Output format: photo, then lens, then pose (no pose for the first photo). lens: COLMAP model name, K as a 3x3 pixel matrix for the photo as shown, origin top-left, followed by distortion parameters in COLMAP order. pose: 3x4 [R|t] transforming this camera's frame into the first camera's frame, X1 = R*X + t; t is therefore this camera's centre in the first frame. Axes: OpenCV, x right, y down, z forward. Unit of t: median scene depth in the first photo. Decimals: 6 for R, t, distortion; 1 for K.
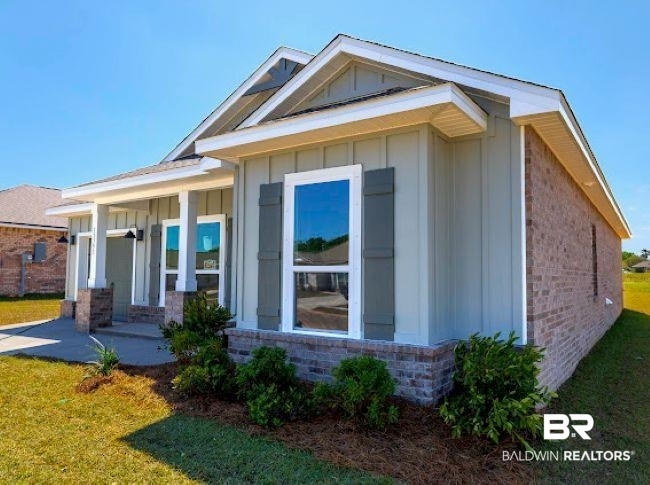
lens RADIAL K [[455.2, 0, 326.1], [0, 455.2, 247.0], [0, 0, 1]] dist [0.008600, 0.003043]
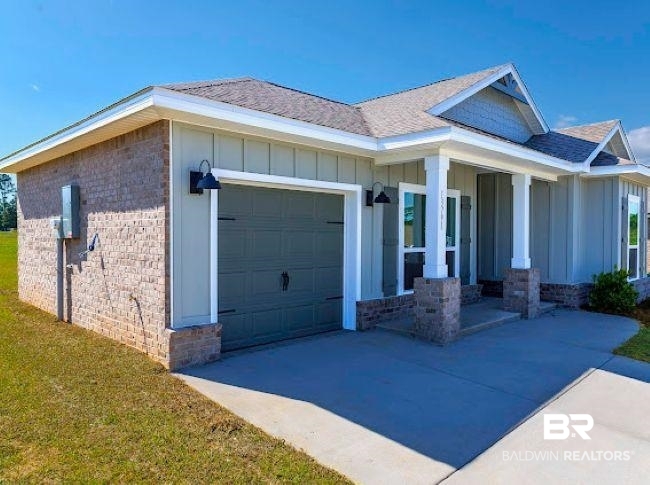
lens RADIAL K [[479.0, 0, 325.0], [0, 479.0, 242.5], [0, 0, 1]] dist [0.010820, 0.002286]
pose [[0.197183, -0.021741, 0.980126, -1.157870], [-0.066393, 0.997163, 0.035476, 0.020192], [-0.978116, -0.072069, 0.195180, 0.950016]]
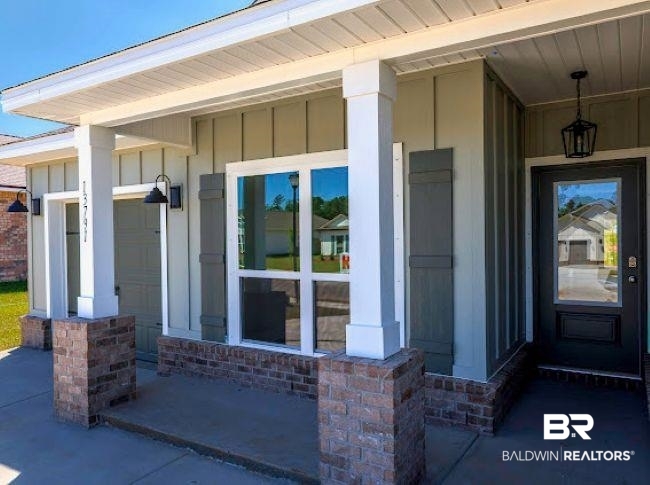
lens RADIAL K [[479.0, 0, 325.0], [0, 479.0, 242.5], [0, 0, 1]] dist [0.010820, 0.002286]
pose [[0.999305, -0.018143, 0.032574, -0.272627], [0.015663, 0.997073, 0.074838, -0.013054], [-0.033836, -0.074276, 0.996664, 0.489541]]
